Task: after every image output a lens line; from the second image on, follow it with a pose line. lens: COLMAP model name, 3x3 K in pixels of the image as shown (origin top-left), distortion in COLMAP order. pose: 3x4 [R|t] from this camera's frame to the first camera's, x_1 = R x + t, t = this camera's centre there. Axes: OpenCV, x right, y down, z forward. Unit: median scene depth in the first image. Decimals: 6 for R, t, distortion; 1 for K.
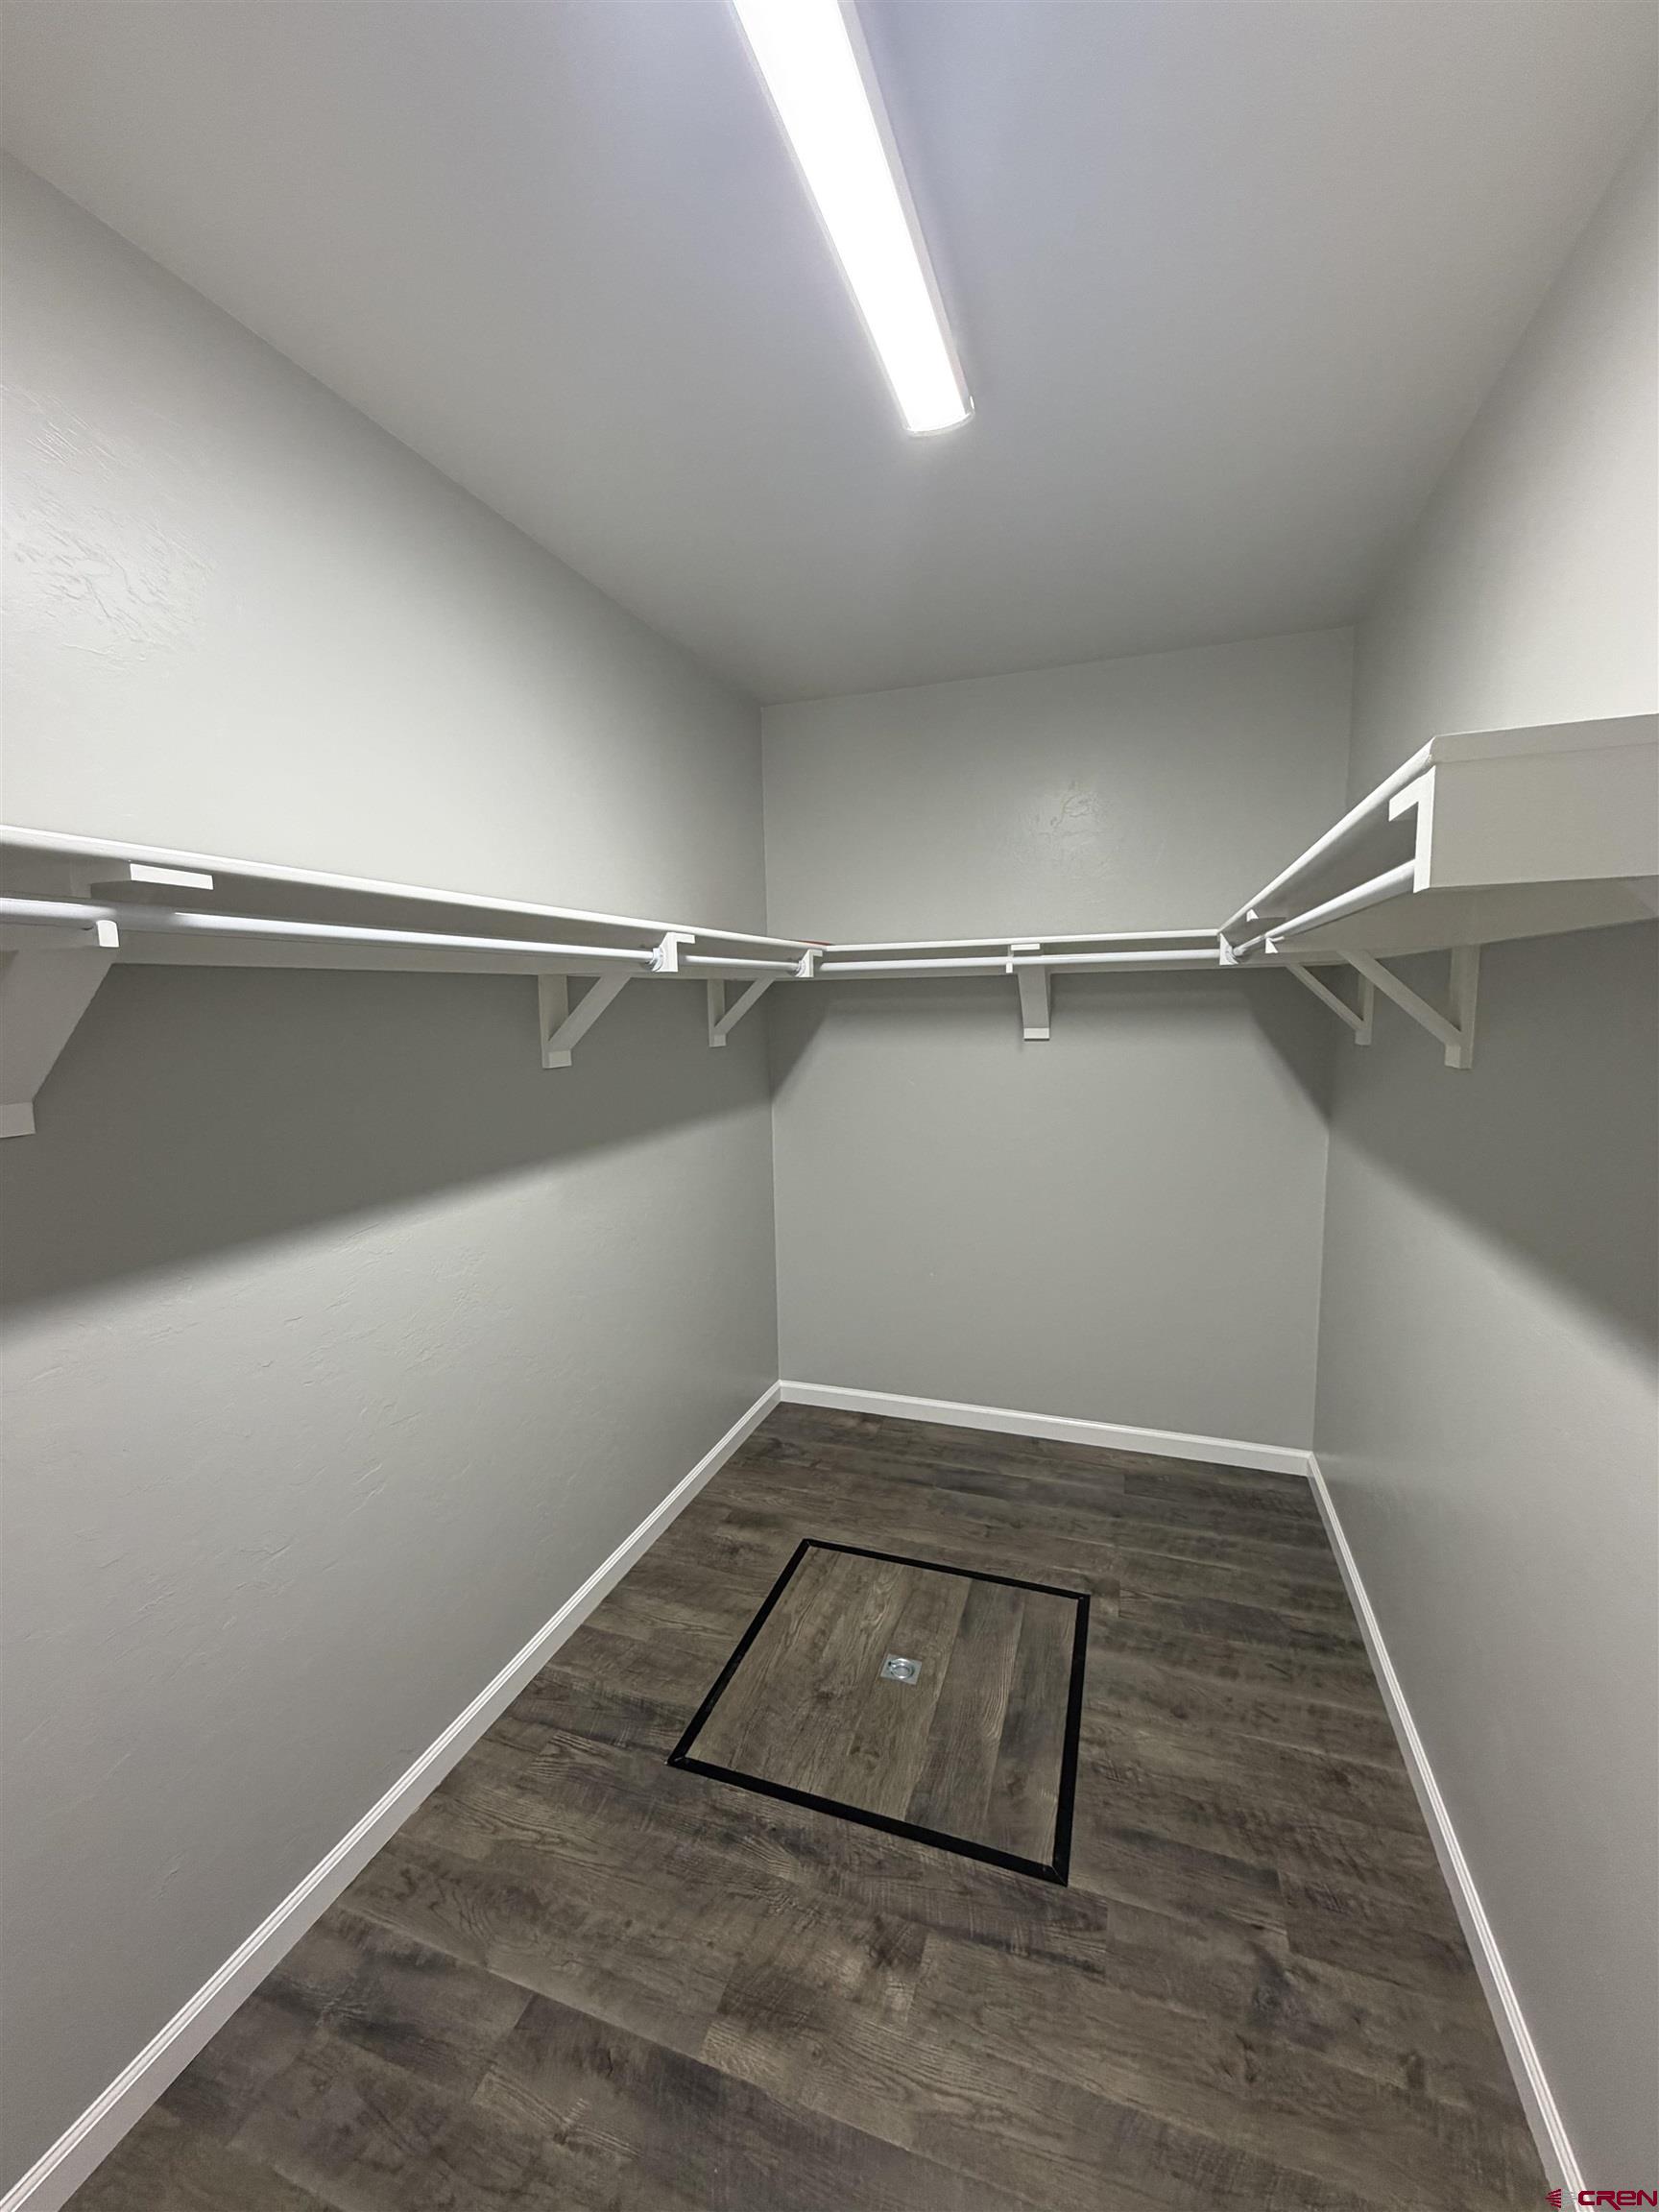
lens RADIAL K [[880.3, 0, 828.1], [0, 880.3, 1106.9], [0, 0, 1]] dist [-0.000015, 0.000324]
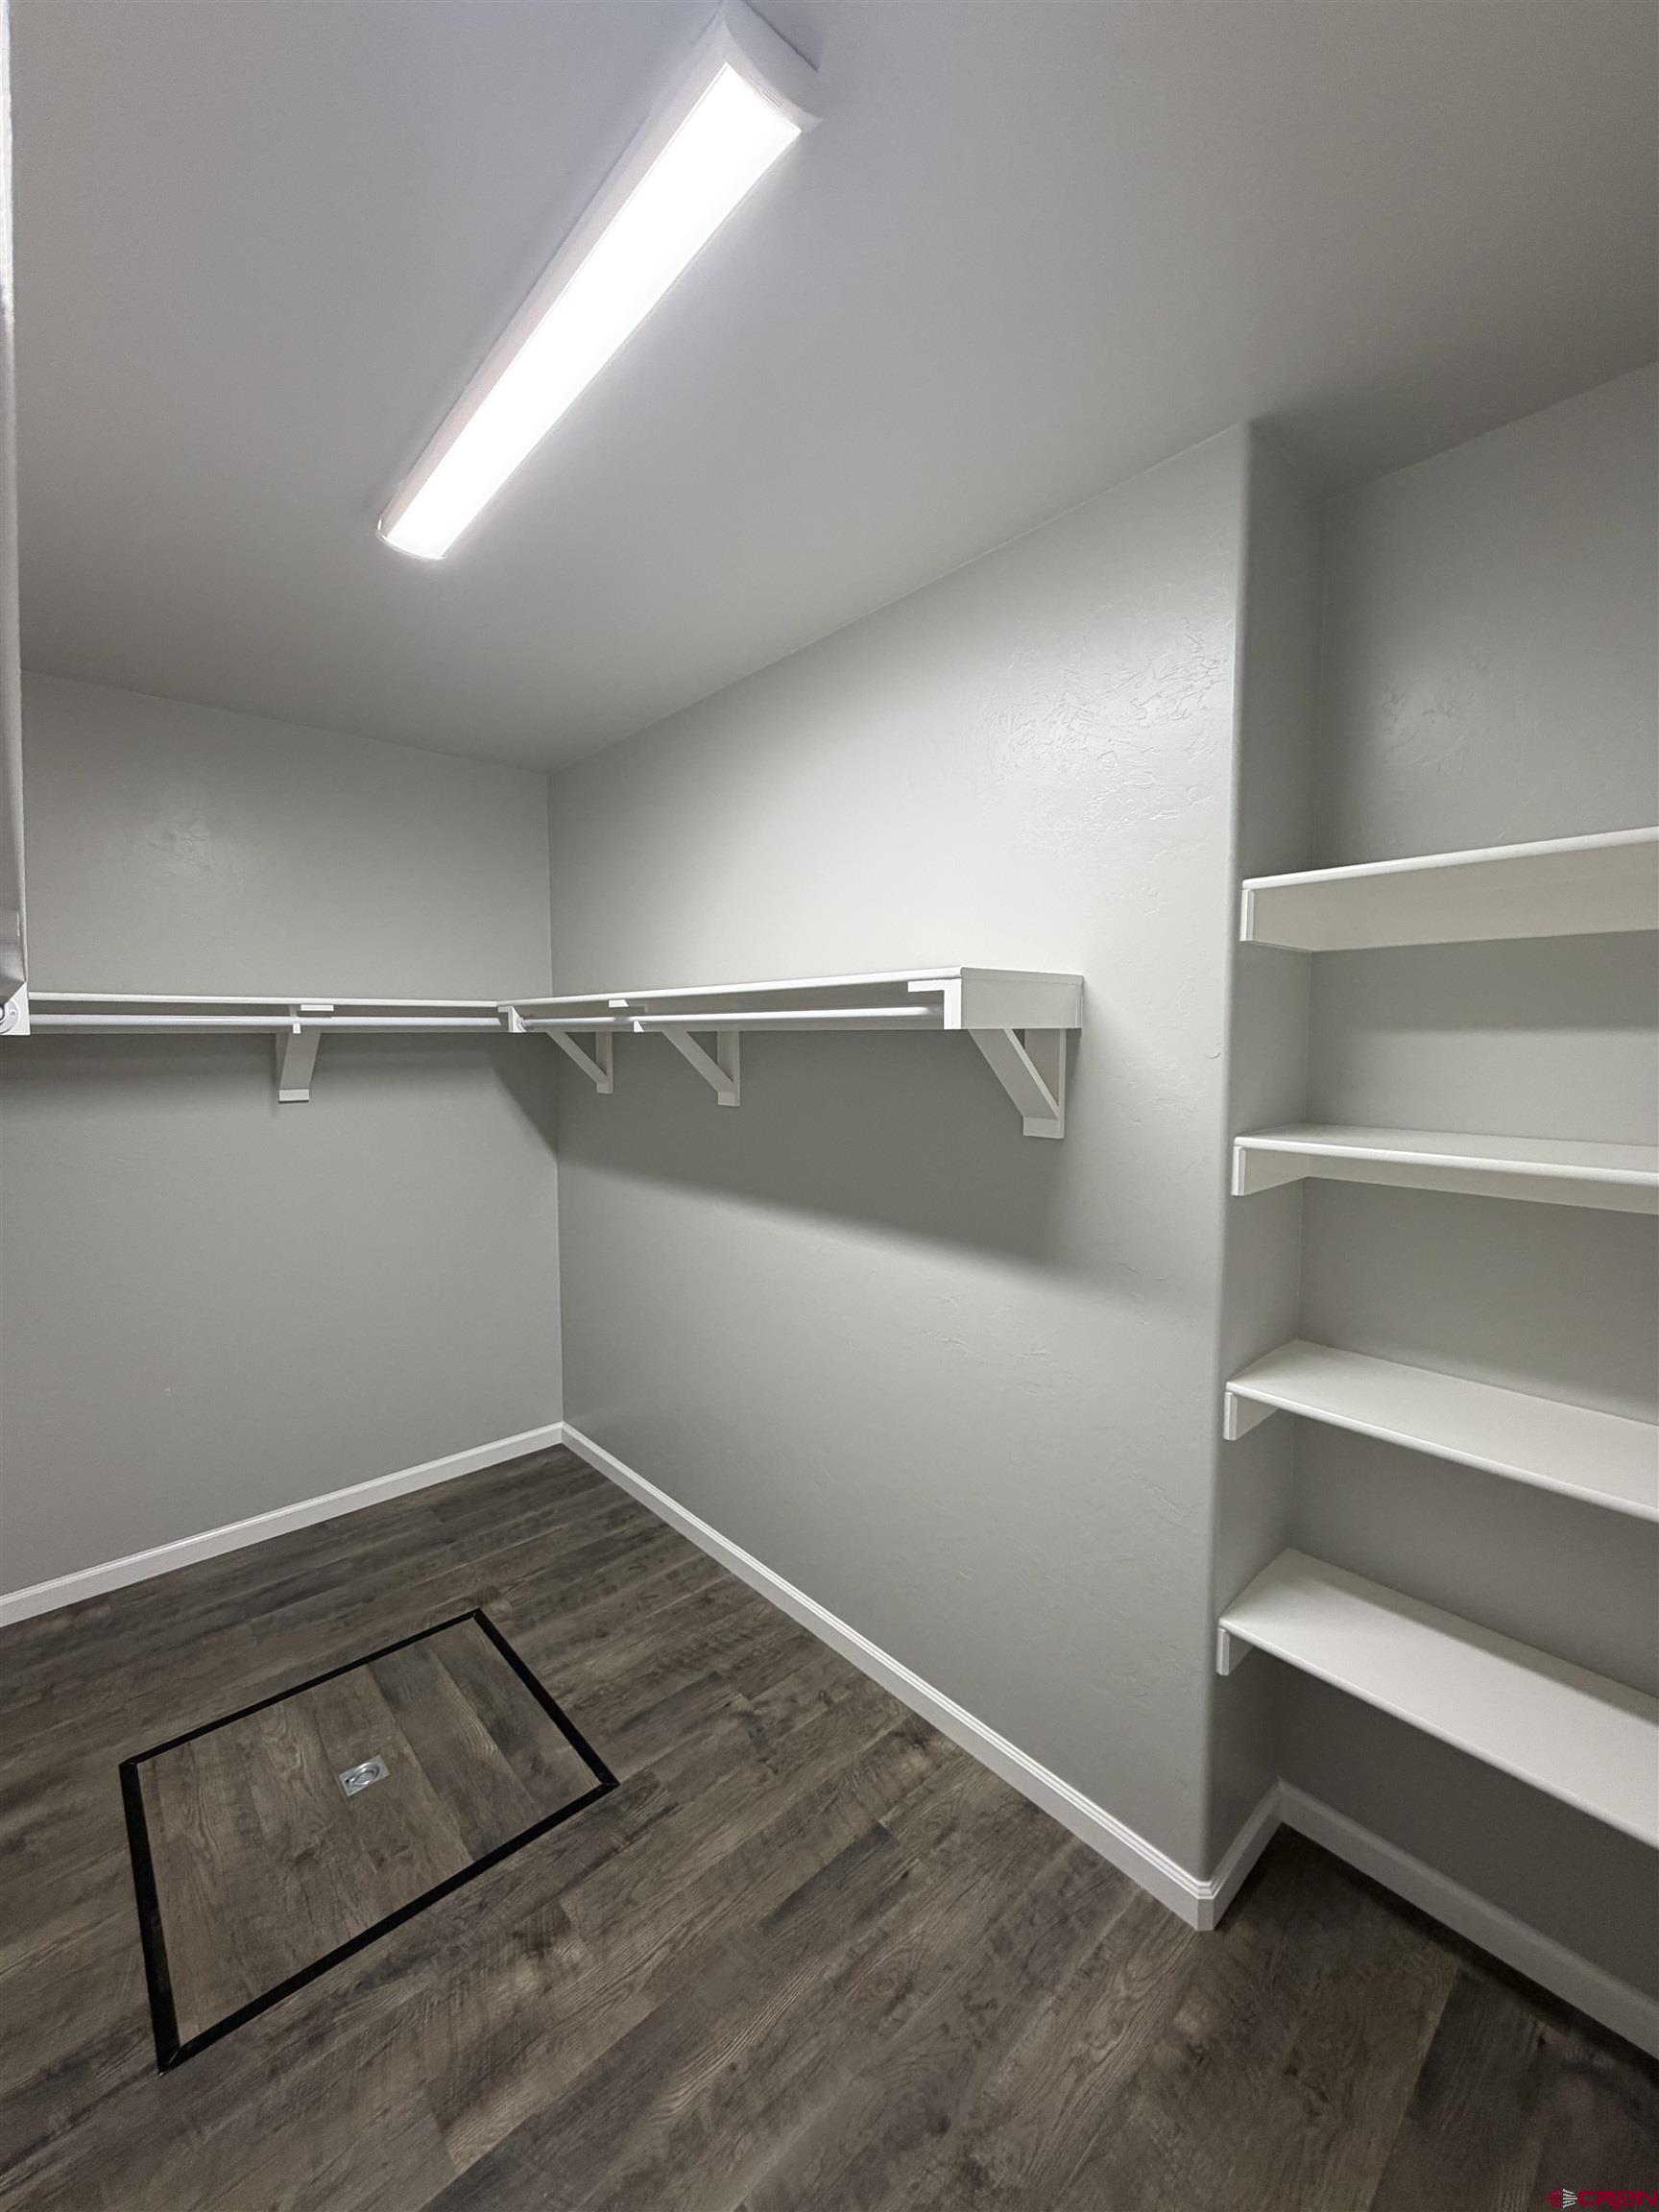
lens RADIAL K [[880.3, 0, 827.1], [0, 880.3, 1101.3], [0, 0, 1]] dist [-0.000015, 0.000324]
pose [[0.479235, -0.048868, 0.876325, -0.503957], [0.100567, 0.994930, 0.000485, -0.029413], [-0.871906, 0.087897, 0.481720, 0.057131]]
